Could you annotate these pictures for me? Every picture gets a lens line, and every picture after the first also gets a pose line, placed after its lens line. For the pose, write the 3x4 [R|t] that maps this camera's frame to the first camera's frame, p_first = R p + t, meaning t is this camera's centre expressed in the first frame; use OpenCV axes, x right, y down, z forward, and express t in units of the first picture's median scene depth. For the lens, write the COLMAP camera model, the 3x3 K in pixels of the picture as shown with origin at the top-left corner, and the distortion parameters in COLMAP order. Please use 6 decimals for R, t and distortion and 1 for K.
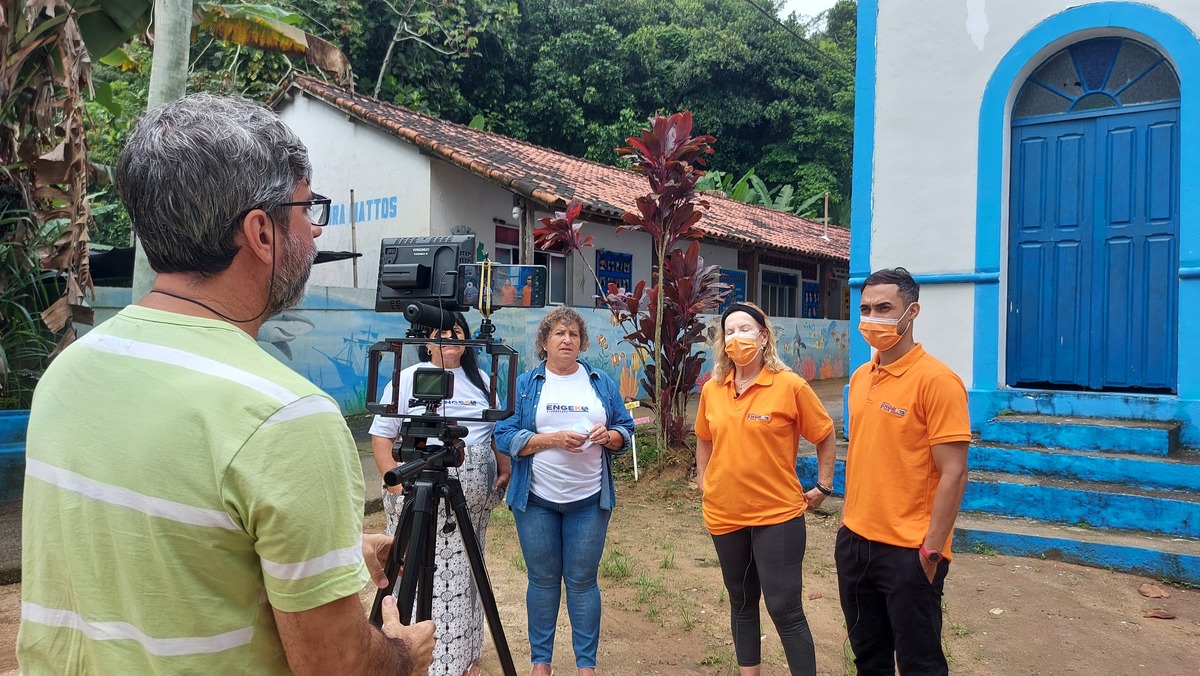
lens RADIAL K [[867.8, 0, 614.7], [0, 867.8, 364.9], [0, 0, 1]] dist [0.076640, -0.102407]
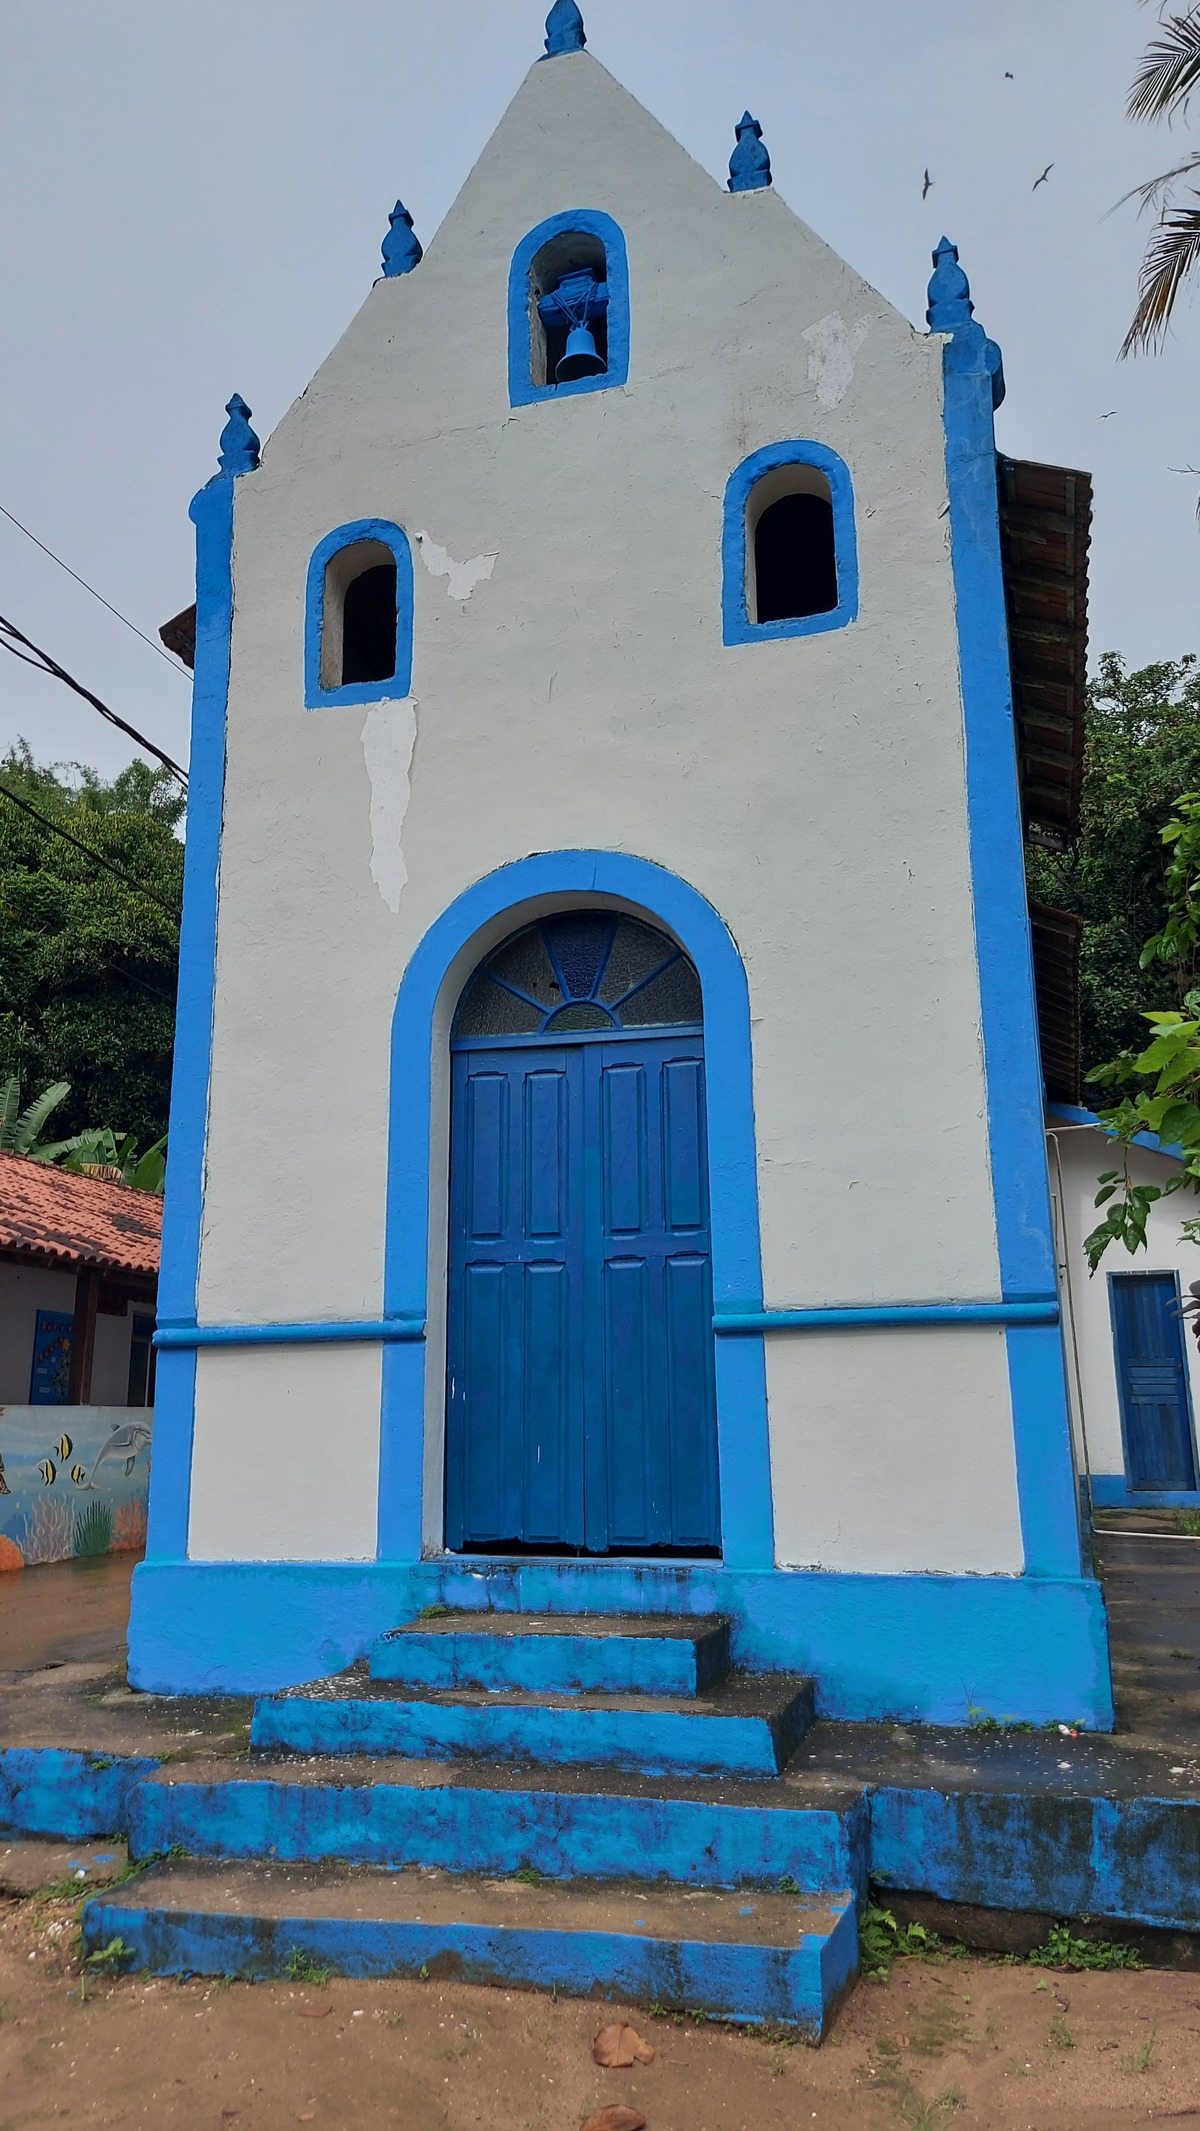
lens RADIAL K [[1541.1, 0, 575.4], [0, 1541.1, 1083.7], [0, 0, 1]] dist [0.076640, -0.102407]
pose [[0.928769, 0.065674, 0.364795, 0.165133], [0.029330, 0.968071, -0.248955, -0.010785], [-0.369497, 0.241921, 0.897188, 0.111642]]
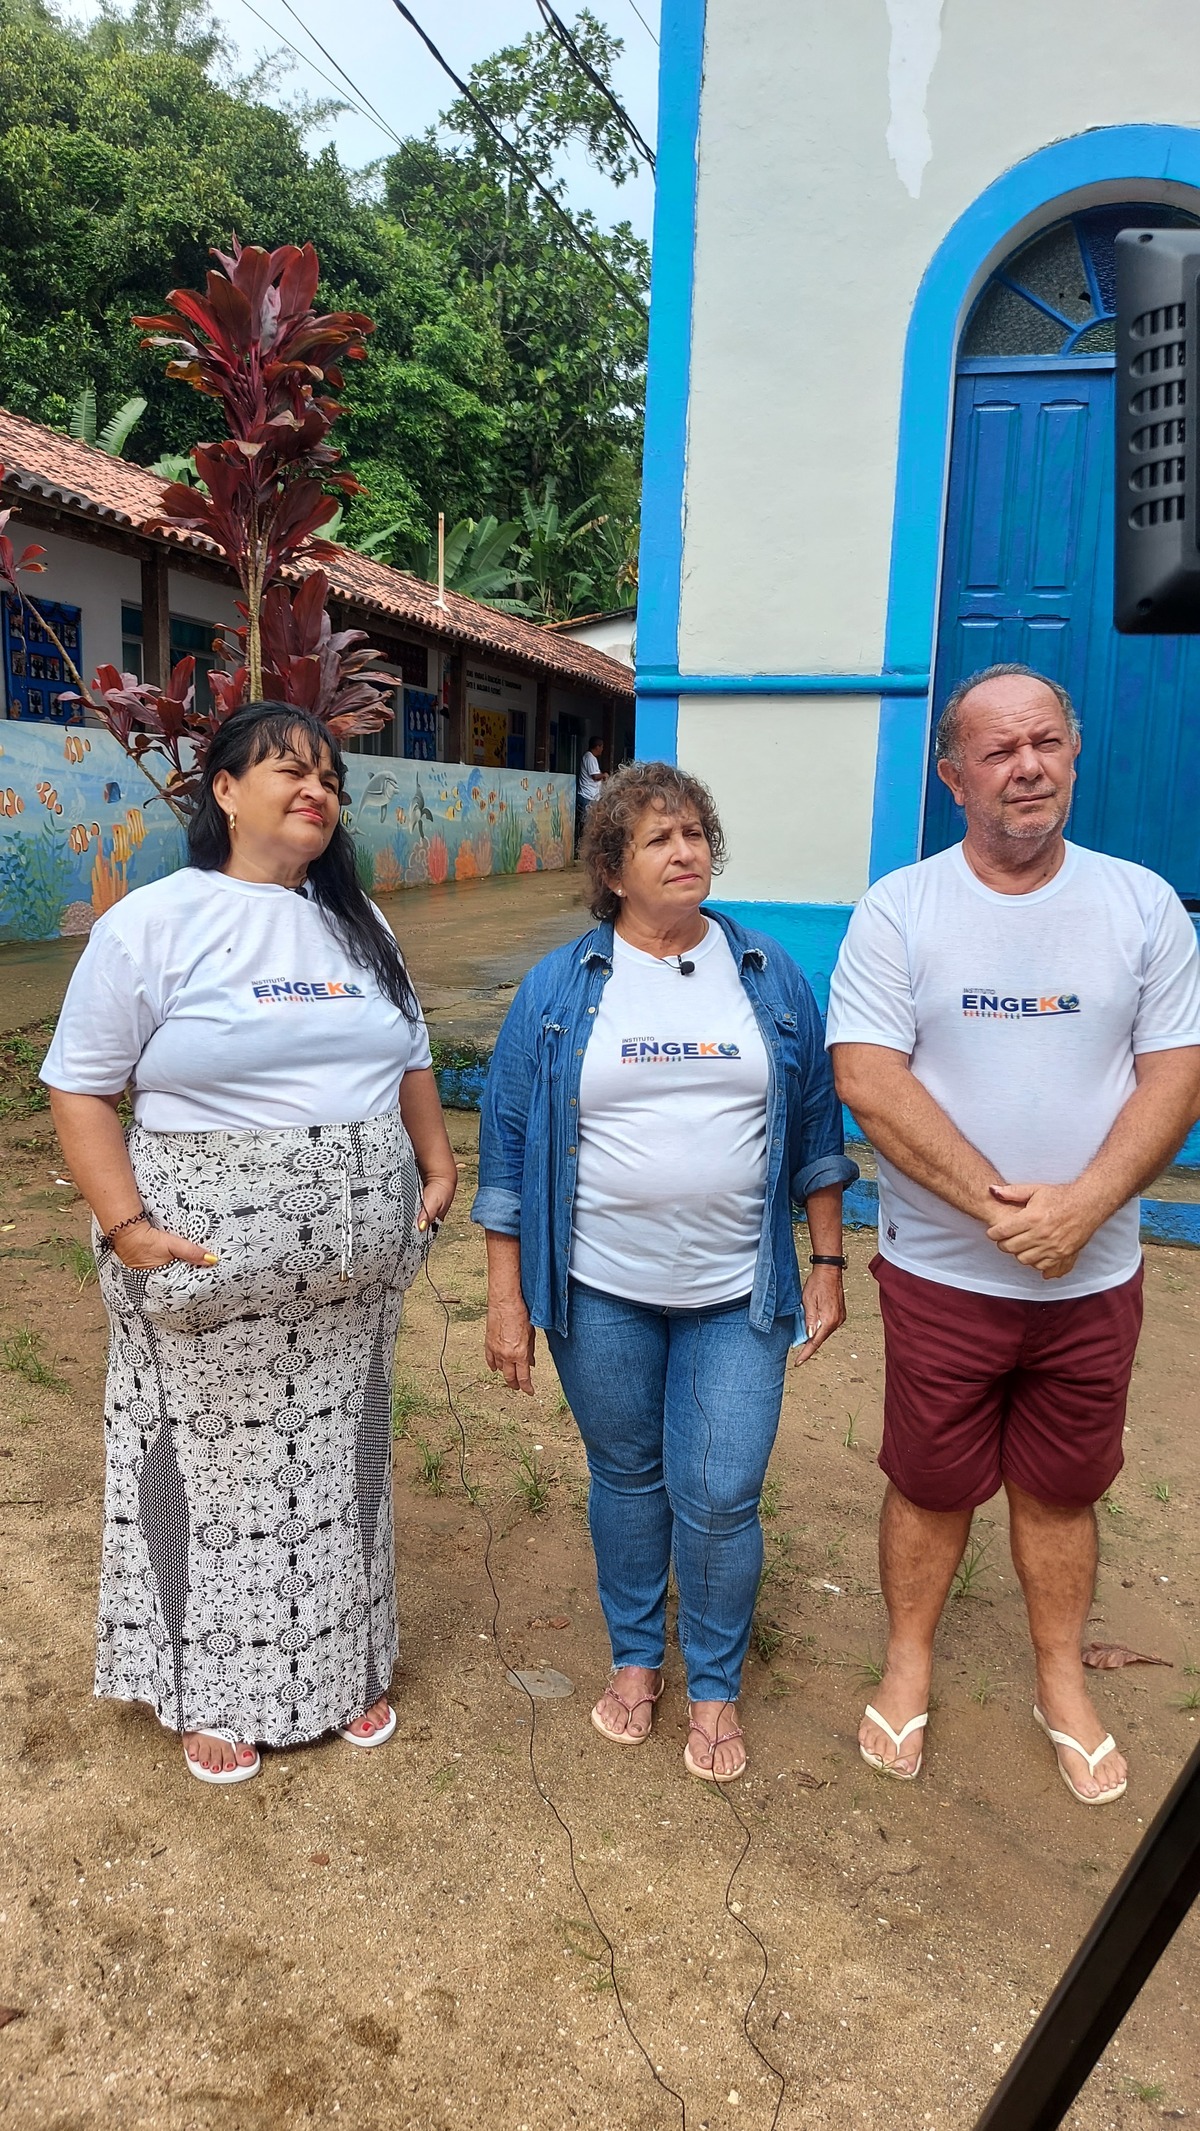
lens RADIAL K [[1541.1, 0, 563.3], [0, 1541.1, 1098.8], [0, 0, 1]] dist [0.076640, -0.102407]
pose [[0.935507, -0.050275, 0.349713, -0.082573], [-0.006340, 0.987276, 0.158891, -0.003671], [-0.353251, -0.150861, 0.923285, 0.183502]]
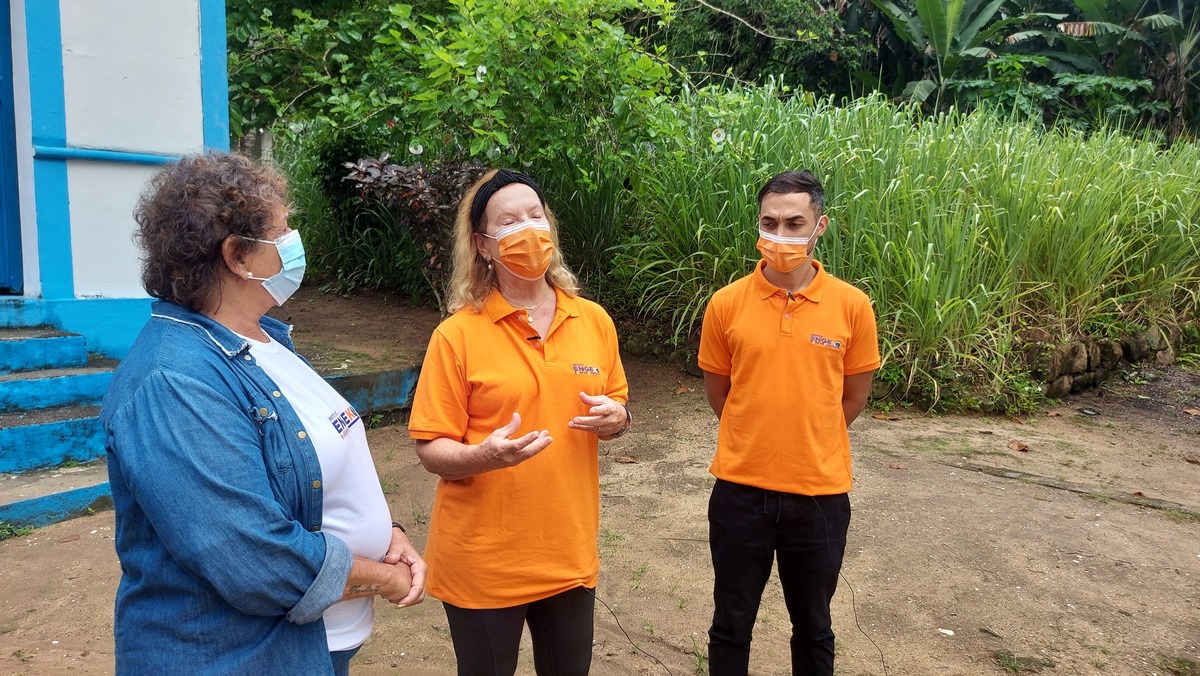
lens RADIAL K [[867.8, 0, 622.3], [0, 867.8, 351.5], [0, 0, 1]] dist [0.076640, -0.102407]
pose [[-0.041228, -0.123189, 0.991526, -0.196667], [0.002841, 0.992352, 0.123410, -0.012409], [-0.999146, 0.007905, -0.040562, 0.379315]]
